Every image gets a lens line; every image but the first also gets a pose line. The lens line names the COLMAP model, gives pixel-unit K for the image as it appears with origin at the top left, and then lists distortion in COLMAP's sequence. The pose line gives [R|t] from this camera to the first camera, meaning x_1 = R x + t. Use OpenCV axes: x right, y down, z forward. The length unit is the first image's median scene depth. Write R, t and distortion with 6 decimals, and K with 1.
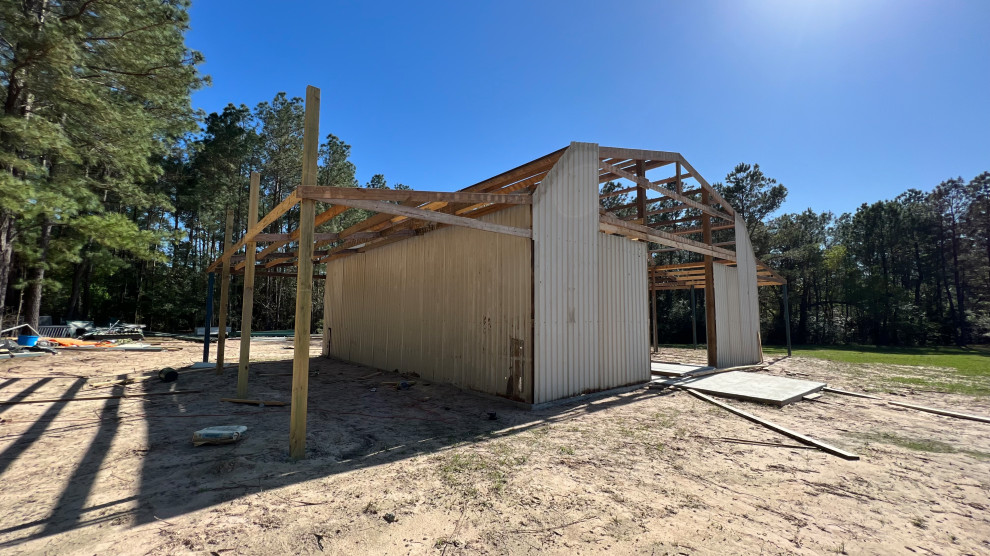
lens RADIAL K [[397.2, 0, 495.0], [0, 397.2, 278.0], [0, 0, 1]] dist [0.001488, -0.000262]
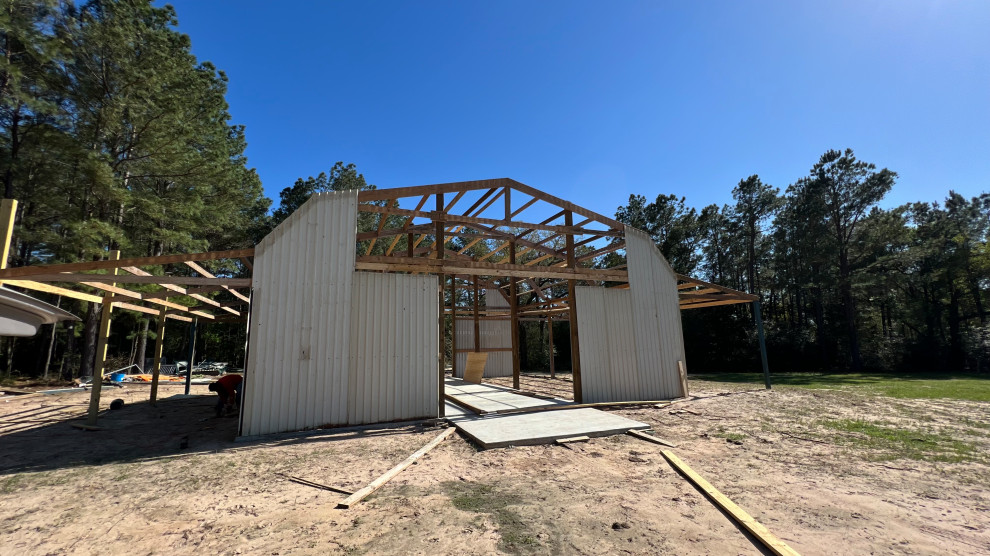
lens RADIAL K [[397.2, 0, 495.0], [0, 397.2, 278.0], [0, 0, 1]] dist [0.001488, -0.000262]
pose [[0.953698, -0.079495, -0.290070, 0.549602], [0.058427, 0.995033, -0.080595, 0.004169], [0.295036, 0.059915, 0.953606, 0.062214]]
